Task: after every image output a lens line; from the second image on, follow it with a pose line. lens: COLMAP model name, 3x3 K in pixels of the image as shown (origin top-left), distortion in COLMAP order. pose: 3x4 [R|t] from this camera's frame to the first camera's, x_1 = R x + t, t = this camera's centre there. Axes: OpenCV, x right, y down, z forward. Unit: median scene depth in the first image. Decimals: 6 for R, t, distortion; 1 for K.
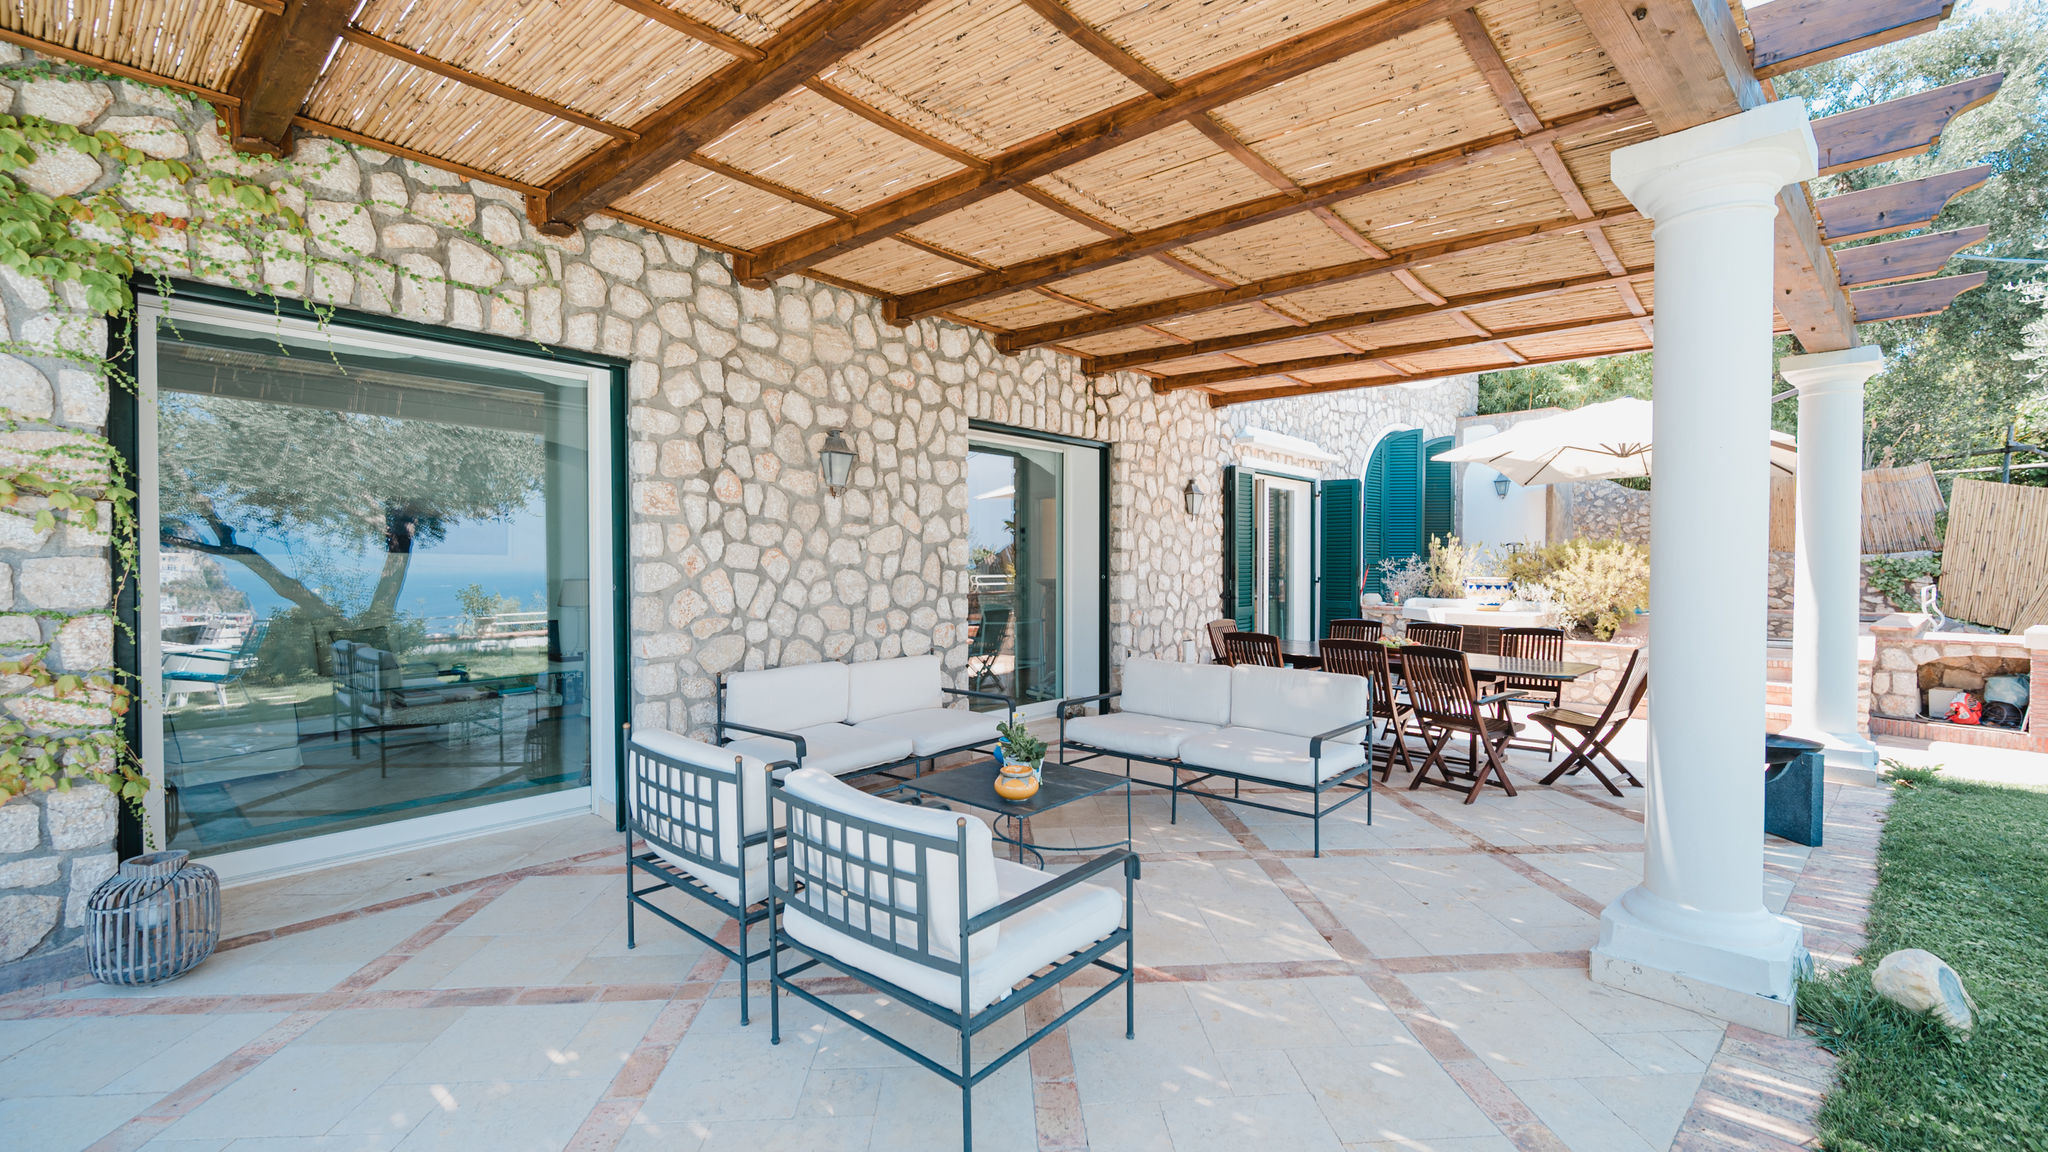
lens RADIAL K [[855.1, 0, 1032.2], [0, 855.1, 572.0], [0, 0, 1]] dist [-0.000109, 0.000067]
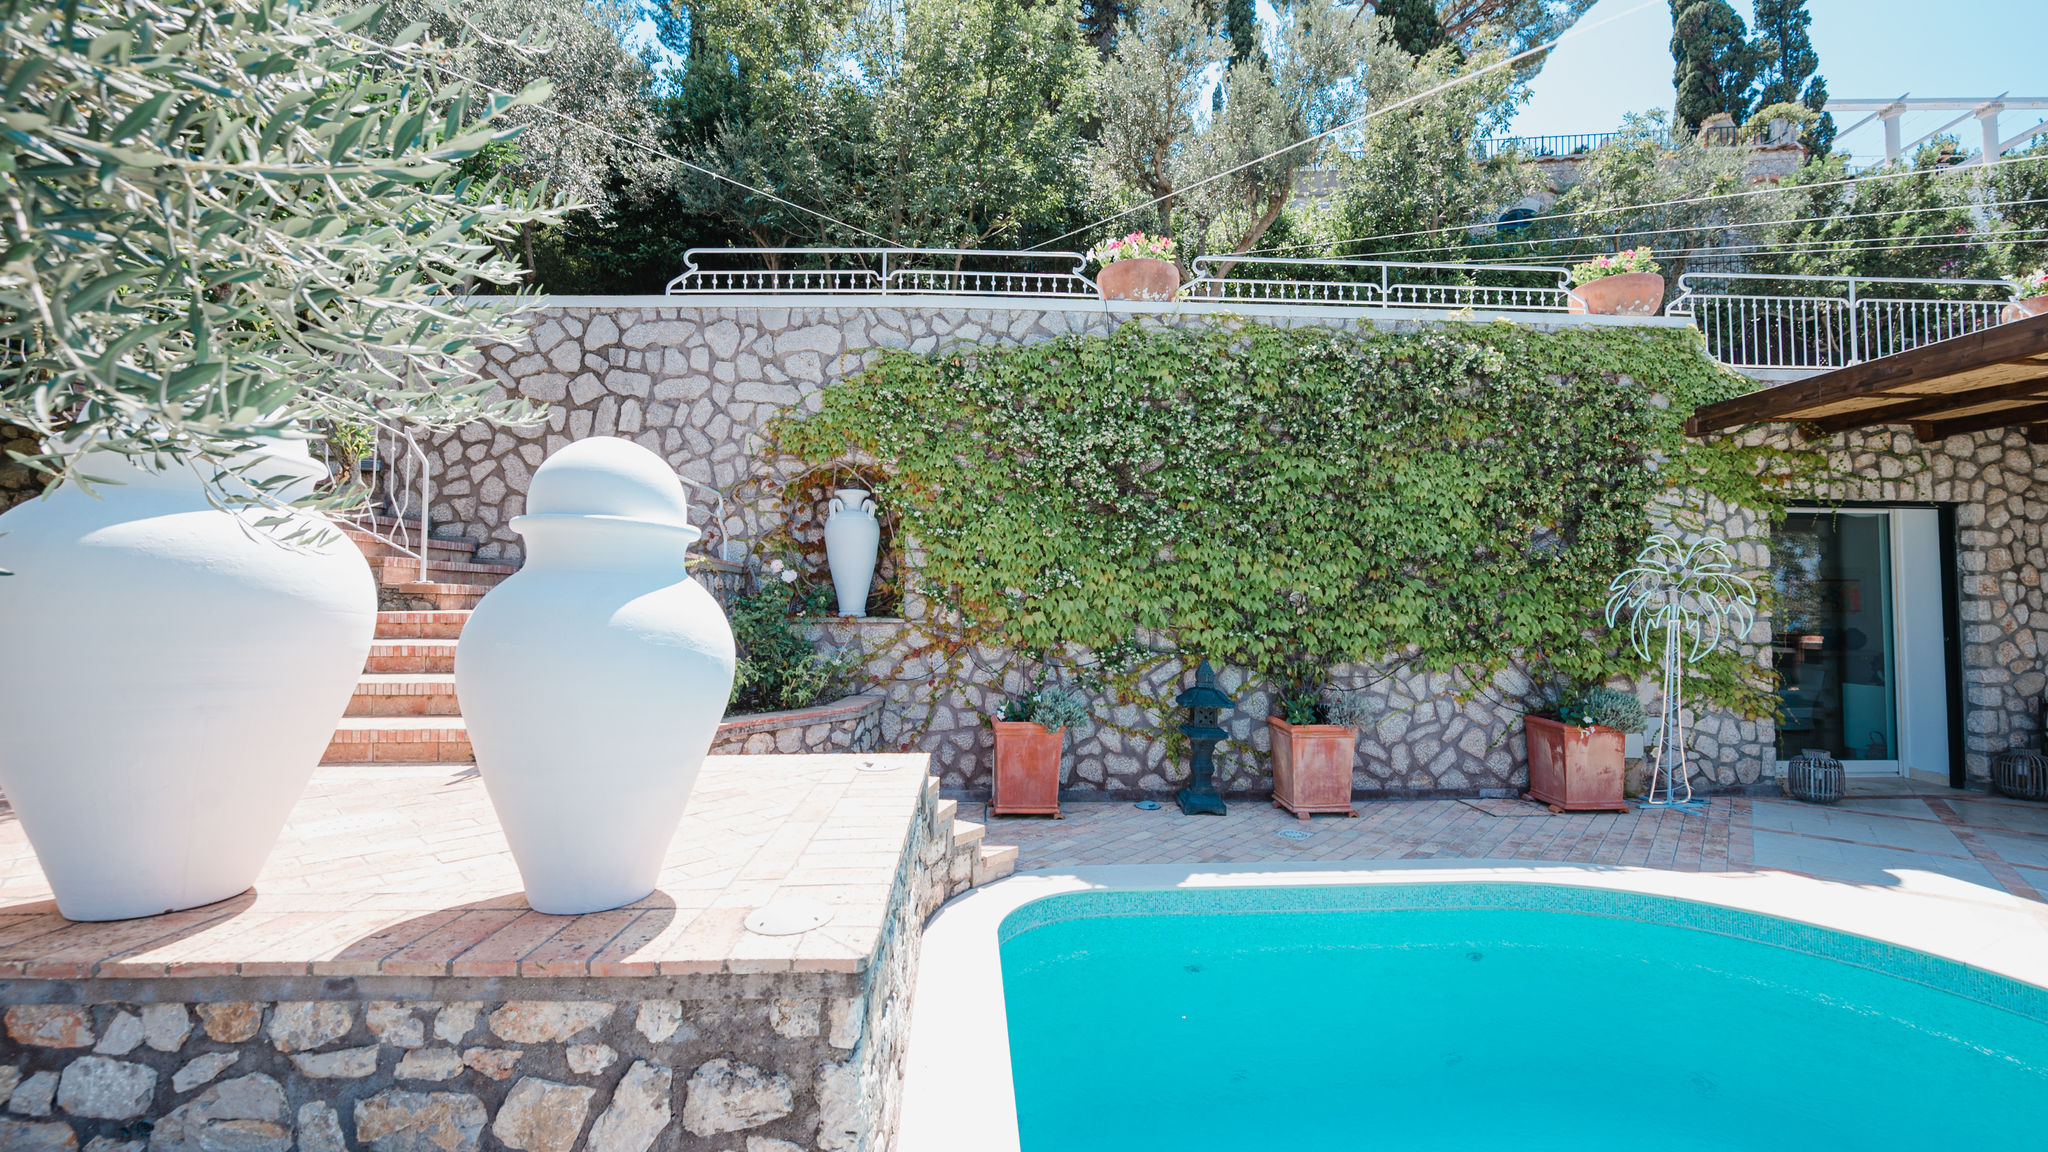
lens RADIAL K [[804.2, 0, 1025.4], [0, 804.2, 578.5], [0, 0, 1]] dist [0.000470, 0.000073]
pose [[0.706711, -0.028868, -0.706914, -0.635888], [-0.011268, 0.998581, -0.052044, 0.001701], [0.707413, 0.044746, 0.705383, -1.356915]]
